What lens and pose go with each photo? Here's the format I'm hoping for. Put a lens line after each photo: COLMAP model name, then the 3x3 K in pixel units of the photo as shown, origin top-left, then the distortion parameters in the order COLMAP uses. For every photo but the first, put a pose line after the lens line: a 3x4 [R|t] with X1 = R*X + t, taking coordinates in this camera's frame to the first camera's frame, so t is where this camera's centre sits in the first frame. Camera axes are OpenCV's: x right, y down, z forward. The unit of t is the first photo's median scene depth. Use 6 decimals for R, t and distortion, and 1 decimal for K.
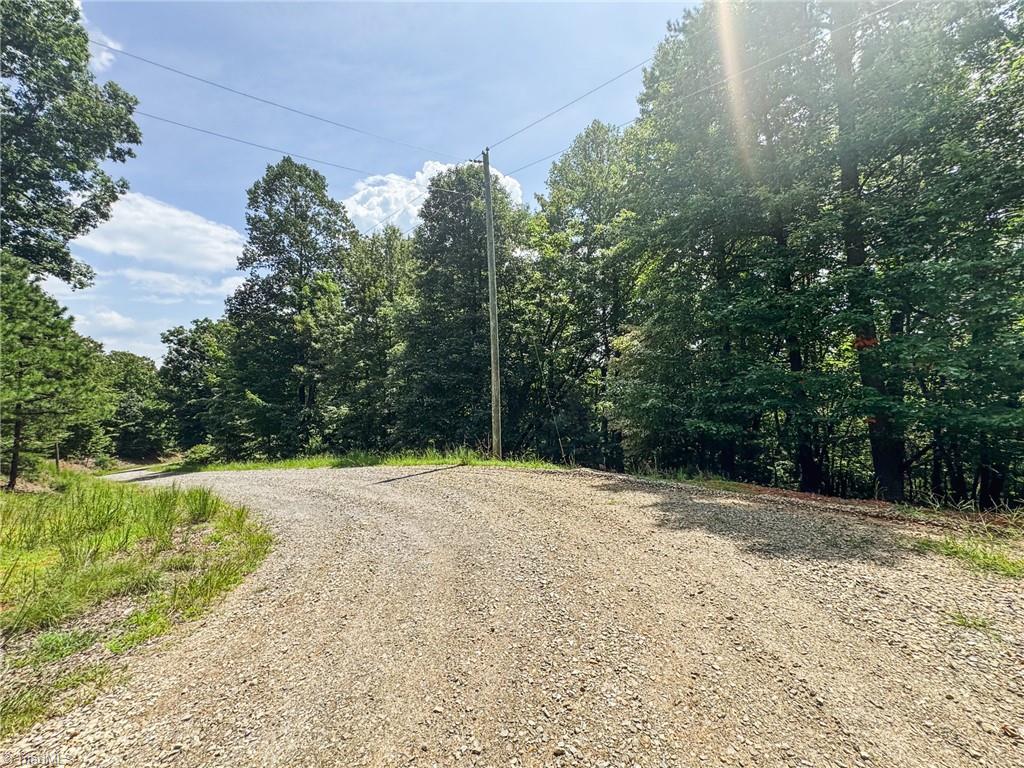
lens RADIAL K [[405.8, 0, 509.5], [0, 405.8, 378.9], [0, 0, 1]] dist [-0.003414, 0.000471]
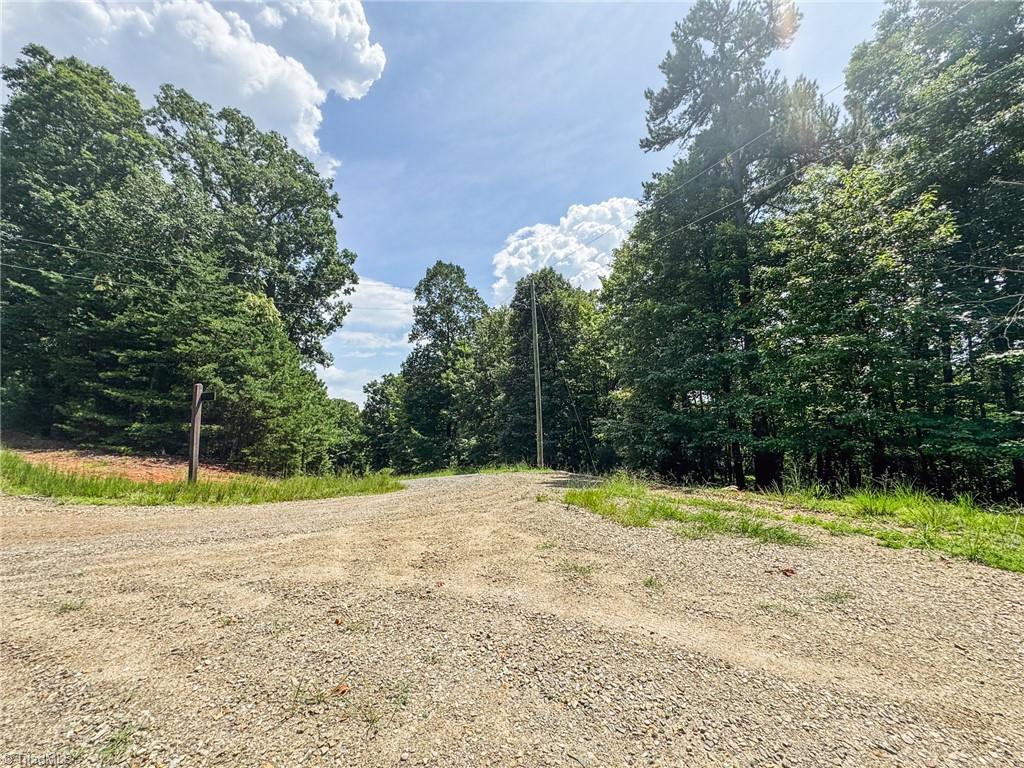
lens RADIAL K [[405.8, 0, 511.1], [0, 405.8, 382.6], [0, 0, 1]] dist [-0.003414, 0.000471]
pose [[0.937110, -0.039950, -0.346739, 0.159568], [0.011834, 0.996494, -0.082828, -0.005040], [0.348832, 0.073516, 0.934297, -0.202232]]
